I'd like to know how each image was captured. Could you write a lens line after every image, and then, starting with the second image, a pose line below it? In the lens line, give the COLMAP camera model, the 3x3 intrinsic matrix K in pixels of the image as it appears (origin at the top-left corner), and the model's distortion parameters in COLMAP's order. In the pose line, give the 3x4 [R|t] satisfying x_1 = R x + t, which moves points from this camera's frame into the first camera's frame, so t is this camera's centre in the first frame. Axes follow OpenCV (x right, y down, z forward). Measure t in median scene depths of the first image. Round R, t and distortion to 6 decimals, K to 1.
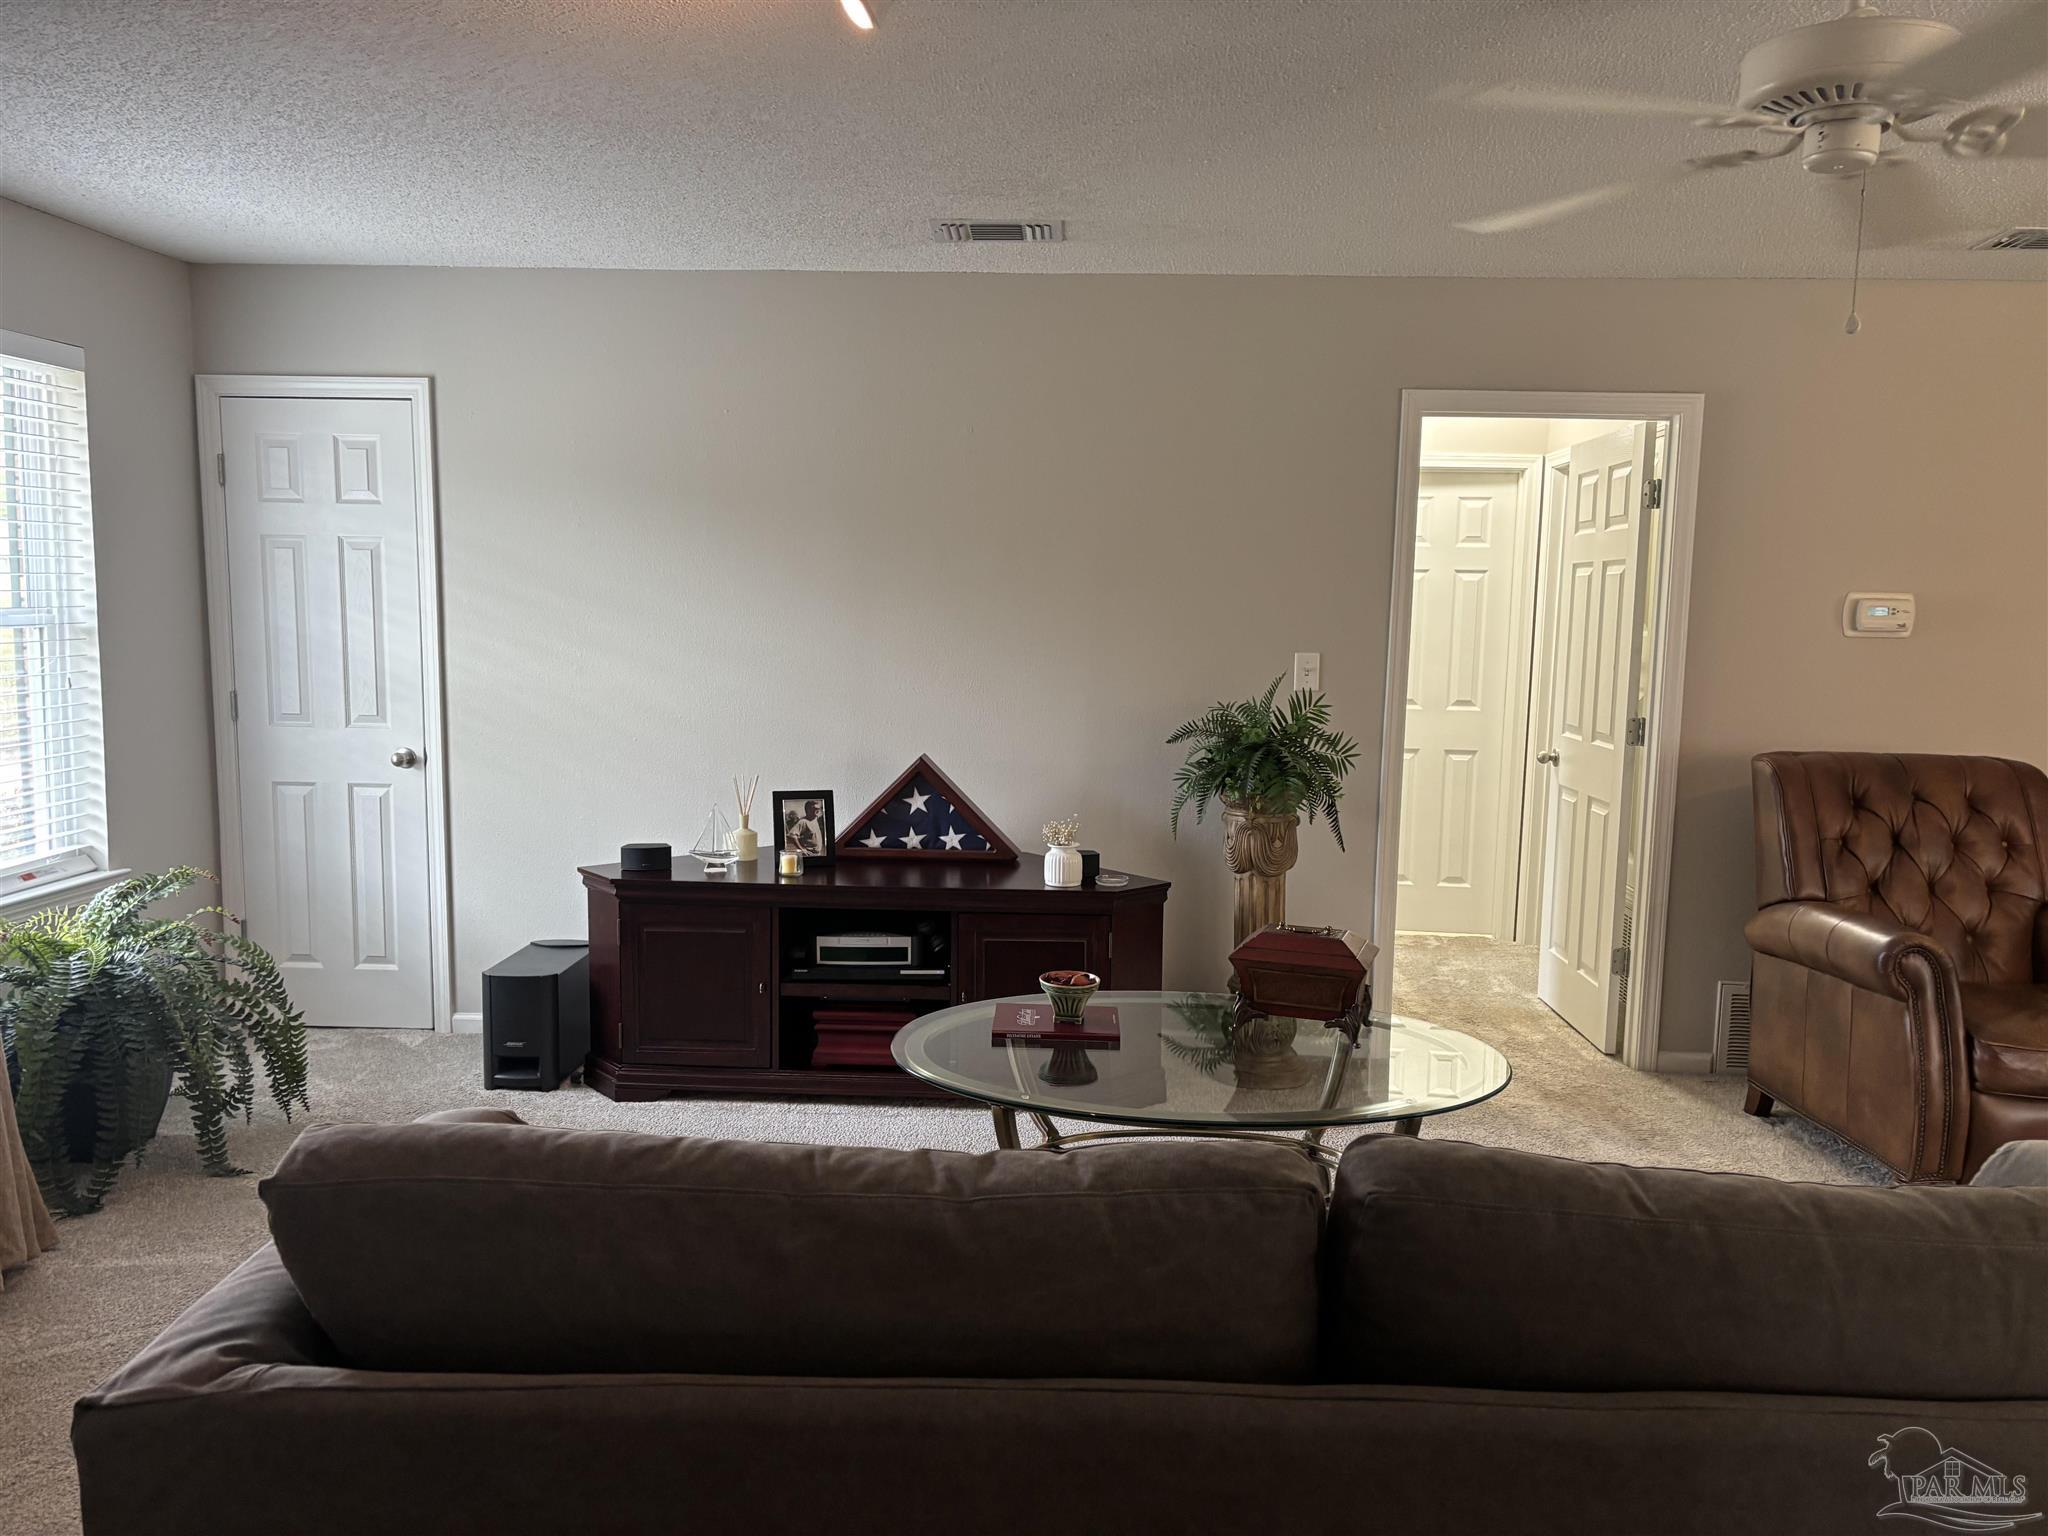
lens RADIAL K [[1522.9, 0, 1036.6], [0, 1522.9, 782.4], [0, 0, 1]] dist [0.071751, -0.059683]
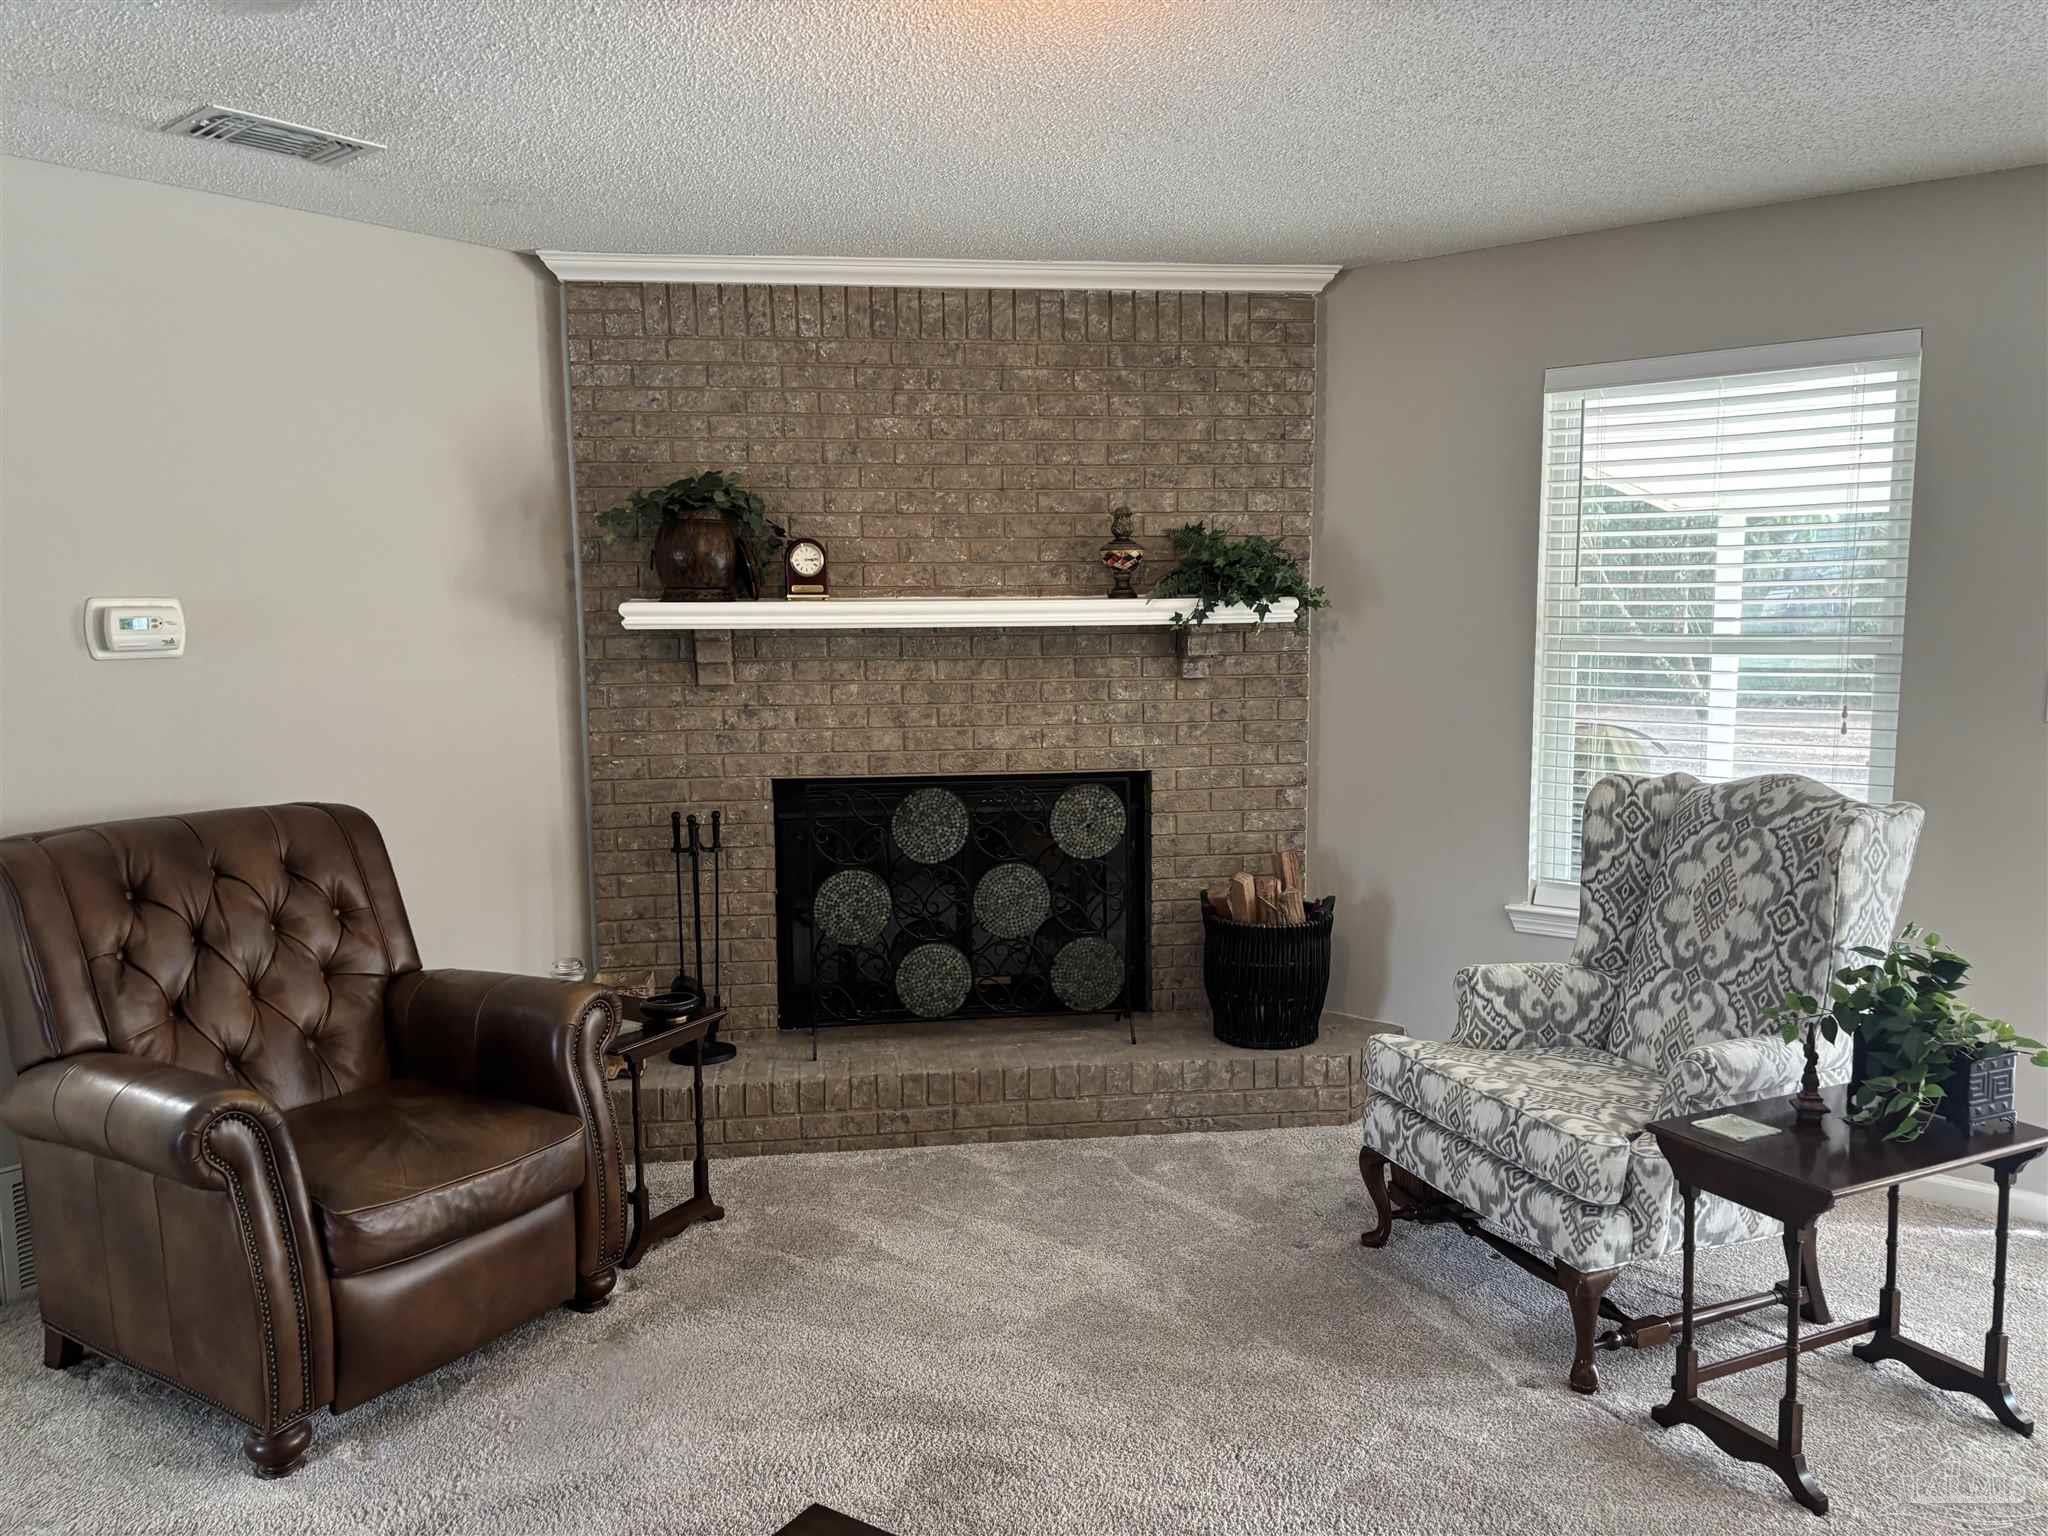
lens RADIAL K [[1522.3, 0, 1009.3], [0, 1522.3, 802.0], [0, 0, 1]] dist [0.069645, -0.053057]
pose [[0.578279, -0.135775, 0.804462, 0.184857], [0.118417, 0.989581, 0.081896, -0.037984], [-0.807200, 0.047903, 0.588332, 0.239971]]
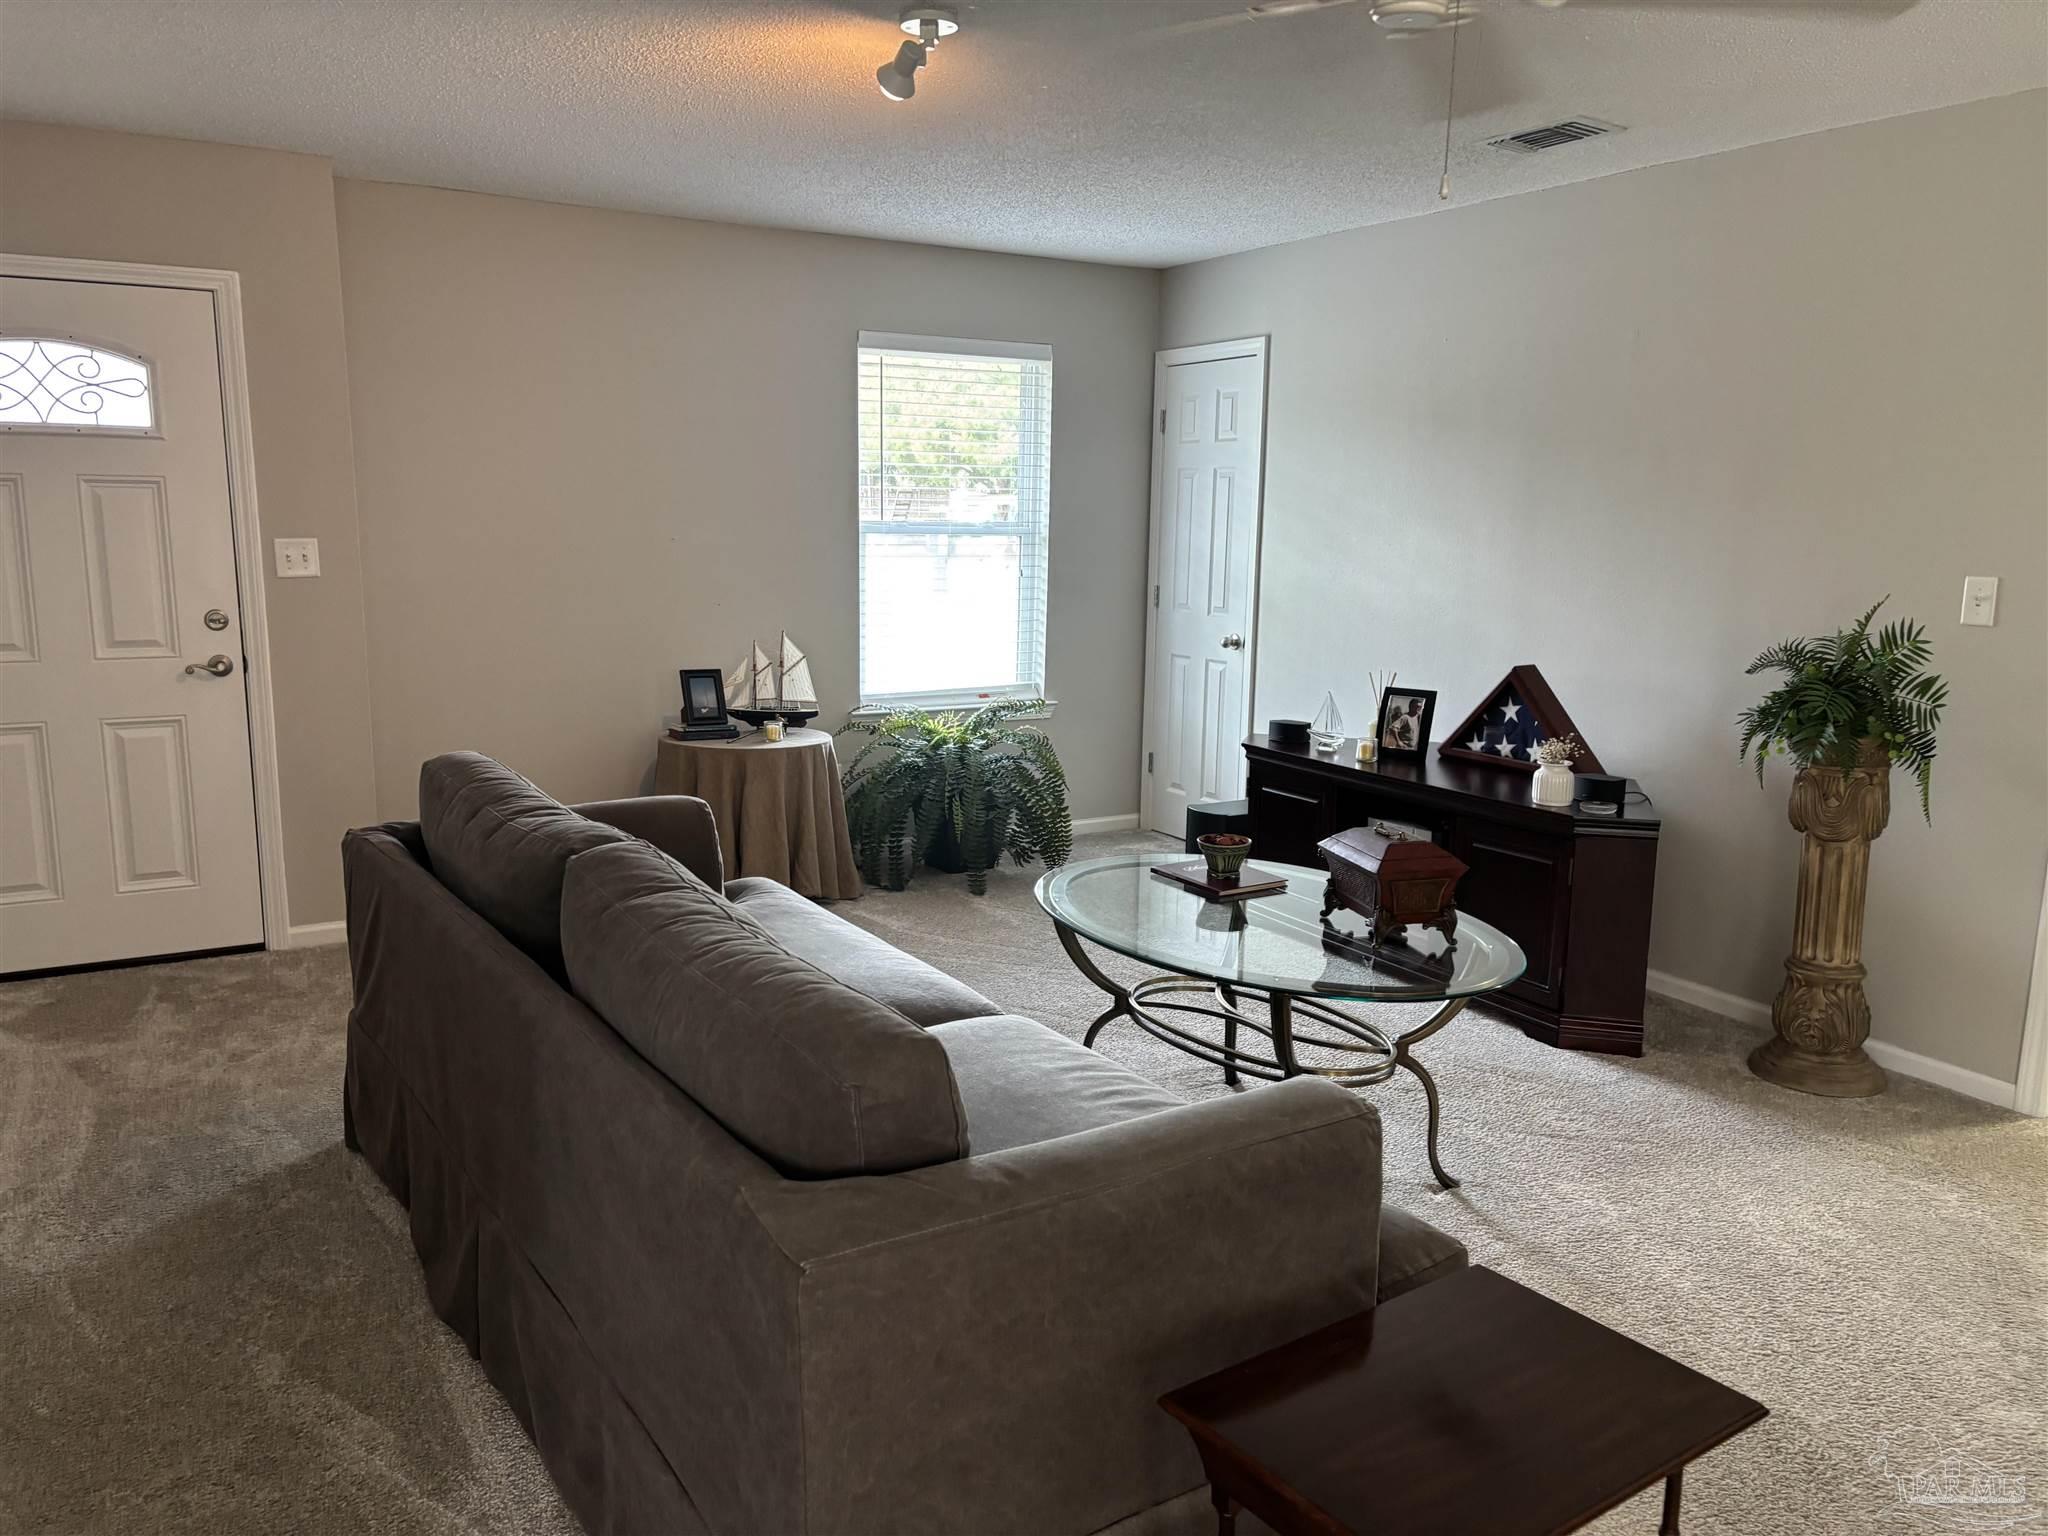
lens RADIAL K [[1522.3, 0, 1009.3], [0, 1522.3, 802.0], [0, 0, 1]] dist [0.069645, -0.053057]
pose [[0.547238, 0.151301, -0.823188, 0.605527], [-0.105160, 0.988161, 0.111715, -0.006861], [0.830345, 0.025432, 0.556669, 0.153869]]
